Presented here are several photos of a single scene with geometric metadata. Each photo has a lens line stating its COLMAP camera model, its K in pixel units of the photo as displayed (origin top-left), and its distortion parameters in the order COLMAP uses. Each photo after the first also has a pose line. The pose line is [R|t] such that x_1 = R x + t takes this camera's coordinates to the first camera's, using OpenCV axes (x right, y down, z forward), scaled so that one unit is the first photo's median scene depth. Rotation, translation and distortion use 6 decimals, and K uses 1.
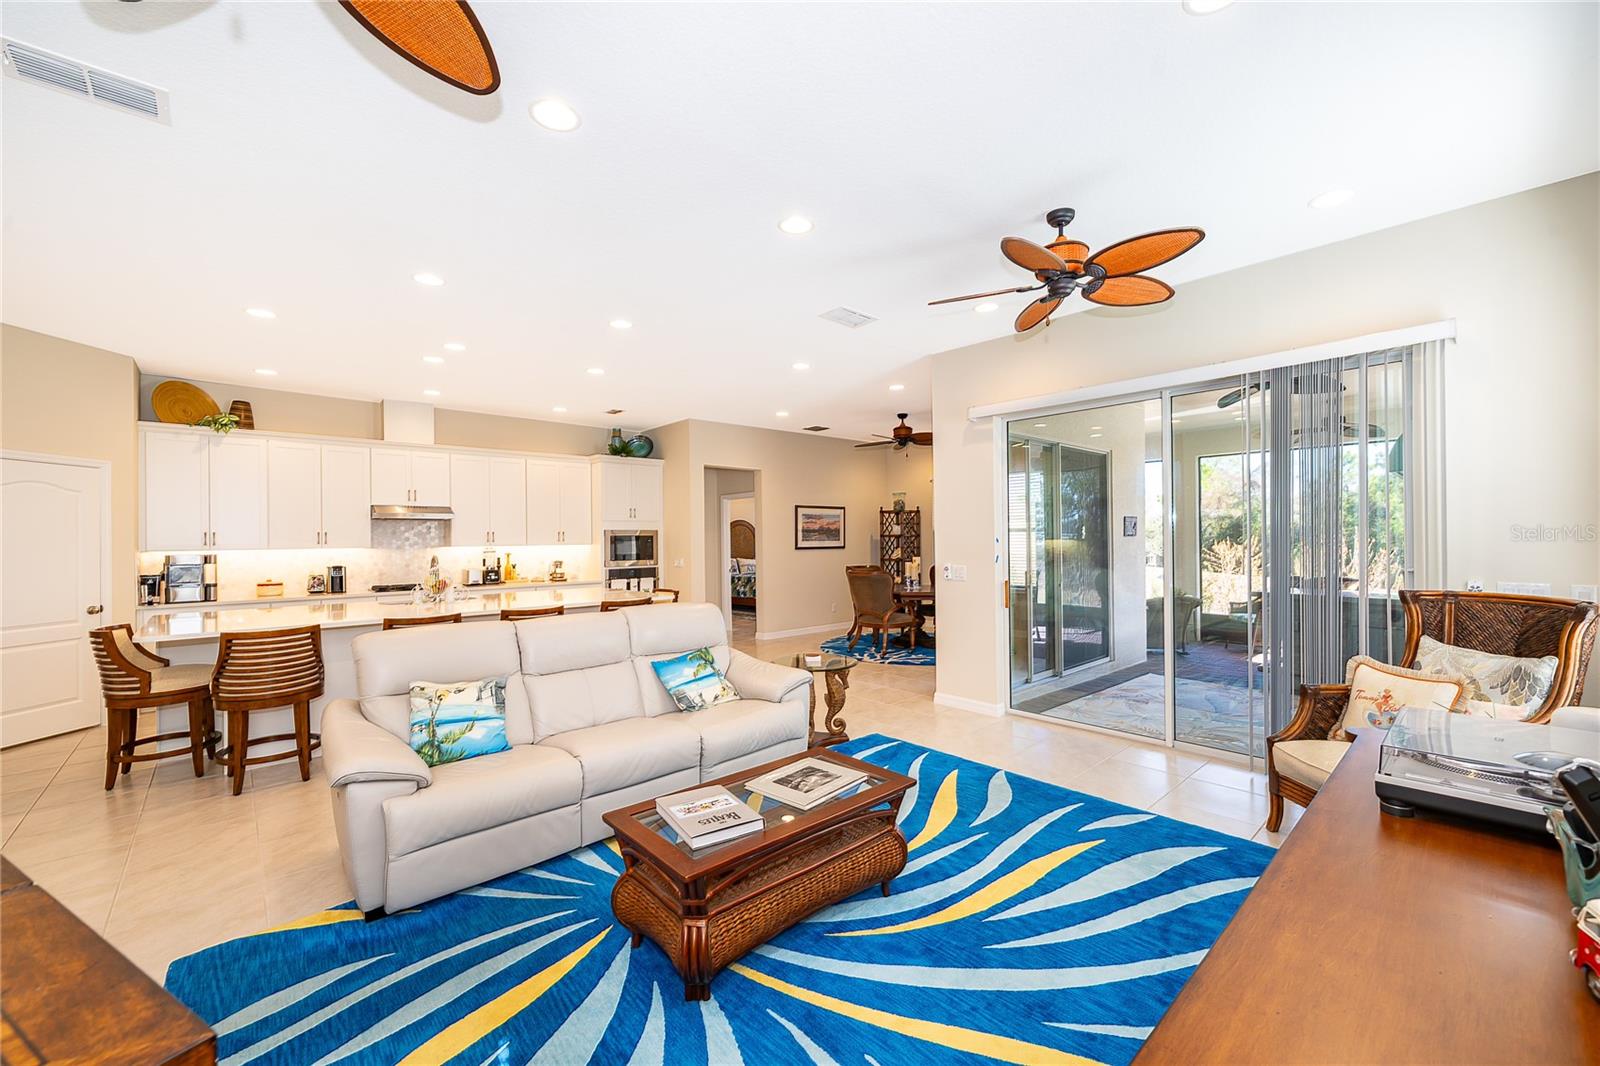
lens RADIAL K [[650.7, 0, 805.3], [0, 650.7, 533.6], [0, 0, 1]] dist [-0.007877, -0.000762]
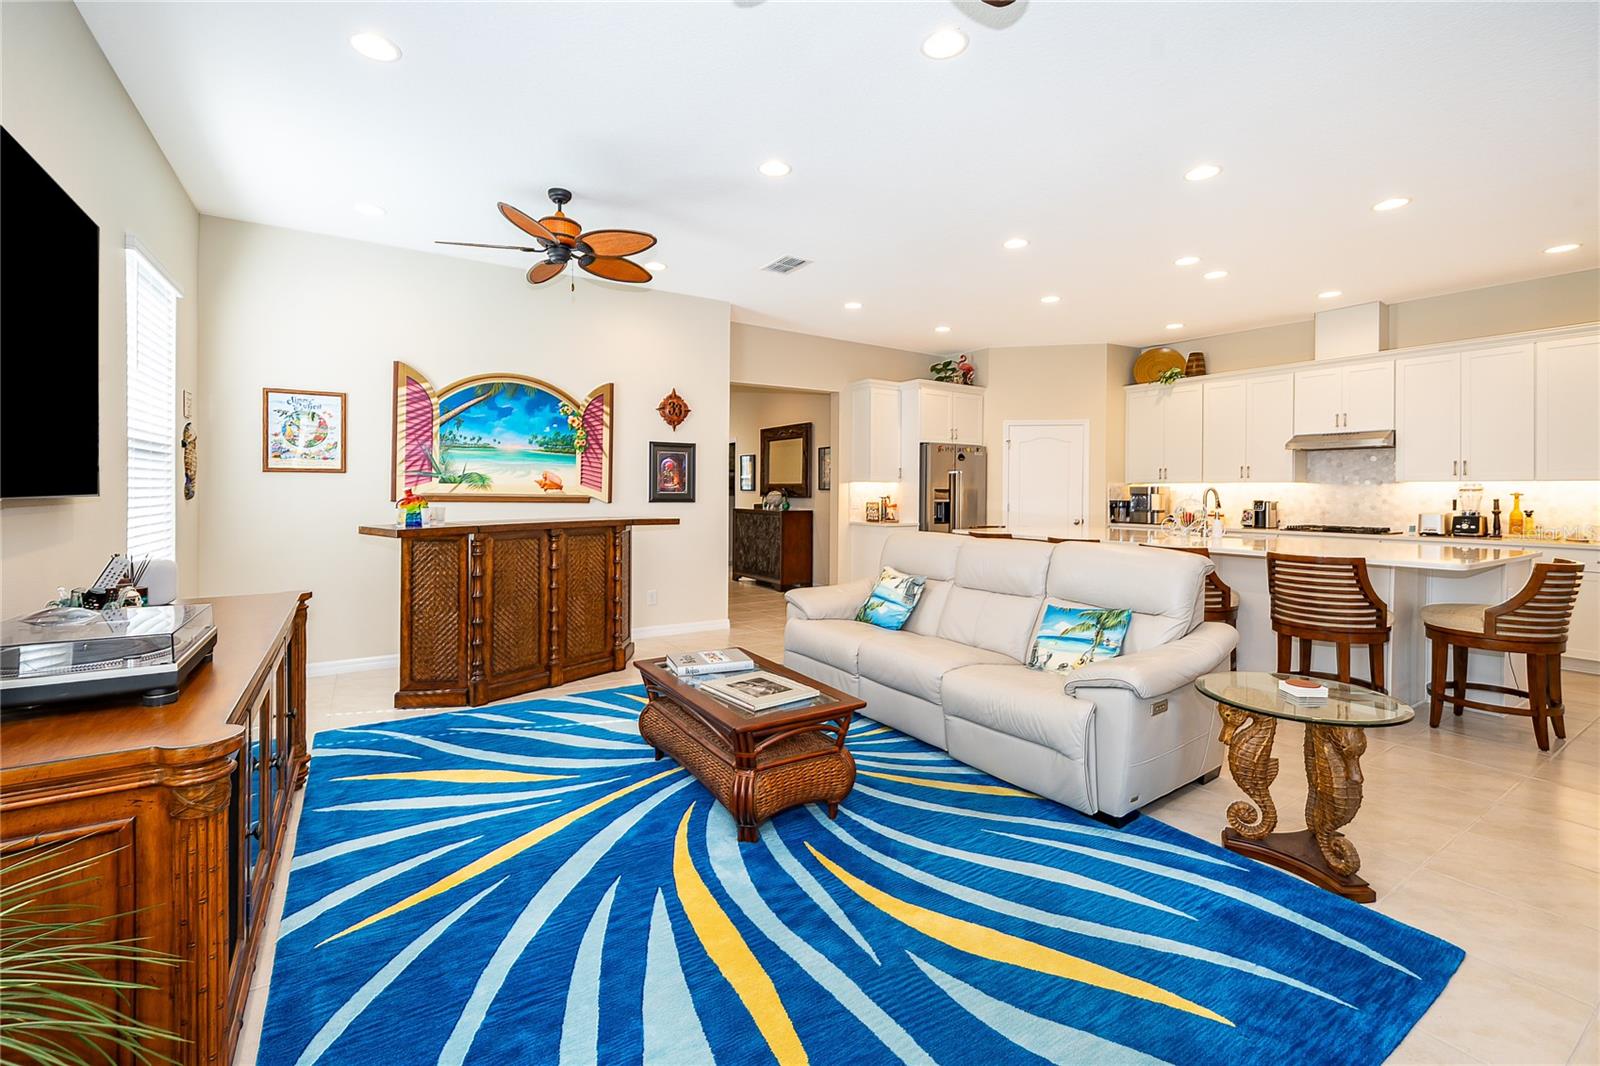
lens RADIAL K [[650.7, 0, 790.5], [0, 650.7, 509.5], [0, 0, 1]] dist [-0.007877, -0.000762]
pose [[-0.179927, 0.040927, -0.982828, 0.344988], [0.005094, 0.999159, 0.040675, 0.018293], [0.983667, 0.002312, -0.179985, 0.427651]]
